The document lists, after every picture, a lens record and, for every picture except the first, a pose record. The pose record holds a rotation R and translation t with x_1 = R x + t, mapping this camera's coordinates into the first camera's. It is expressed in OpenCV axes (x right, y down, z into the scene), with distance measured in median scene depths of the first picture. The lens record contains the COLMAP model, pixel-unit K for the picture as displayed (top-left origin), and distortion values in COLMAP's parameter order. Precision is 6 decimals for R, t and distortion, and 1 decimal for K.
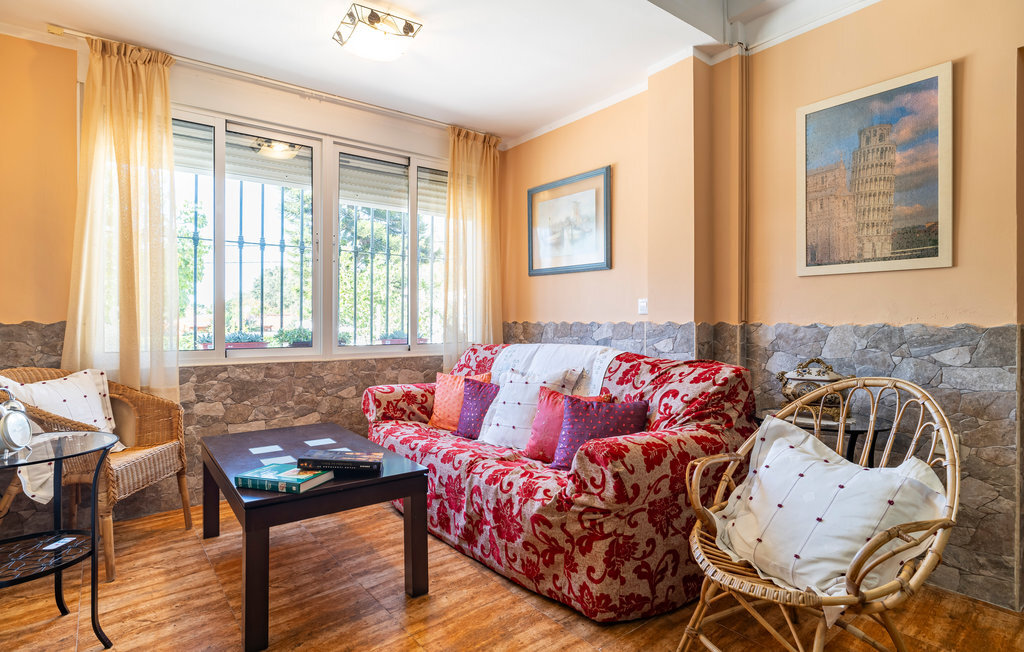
lens RADIAL K [[526.9, 0, 510.3], [0, 526.9, 322.5], [0, 0, 1]] dist [-0.000155, 0.000296]
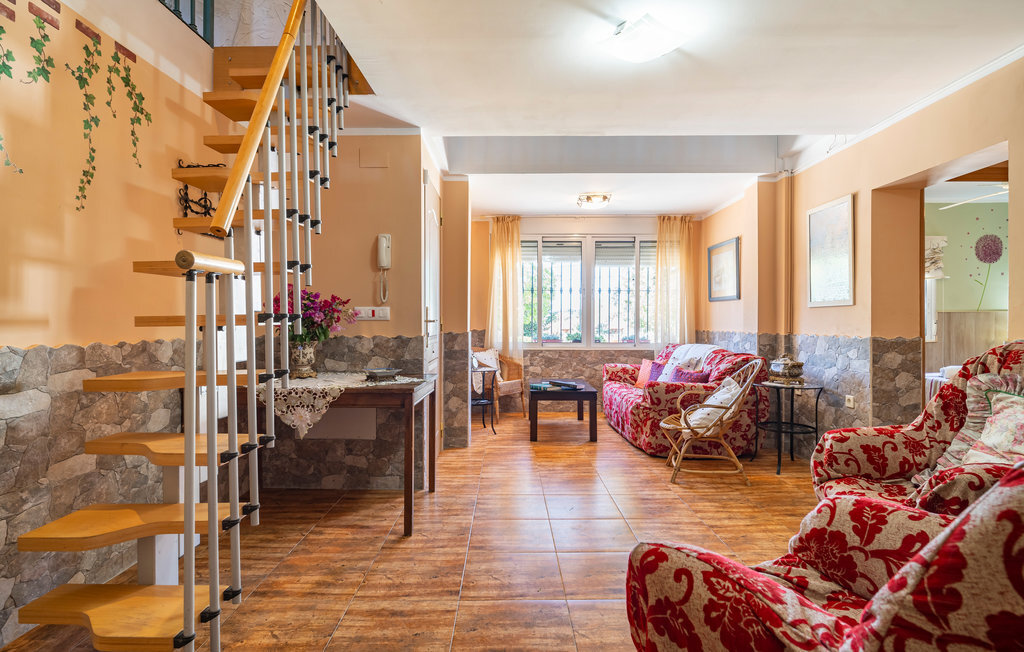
lens RADIAL K [[526.9, 0, 511.0], [0, 526.9, 326.2], [0, 0, 1]] dist [-0.000155, 0.000296]
pose [[0.793431, 0.003912, -0.608647, 0.681294], [-0.002672, 0.999992, 0.002944, -0.022501], [0.608654, -0.000710, 0.793436, -0.800337]]
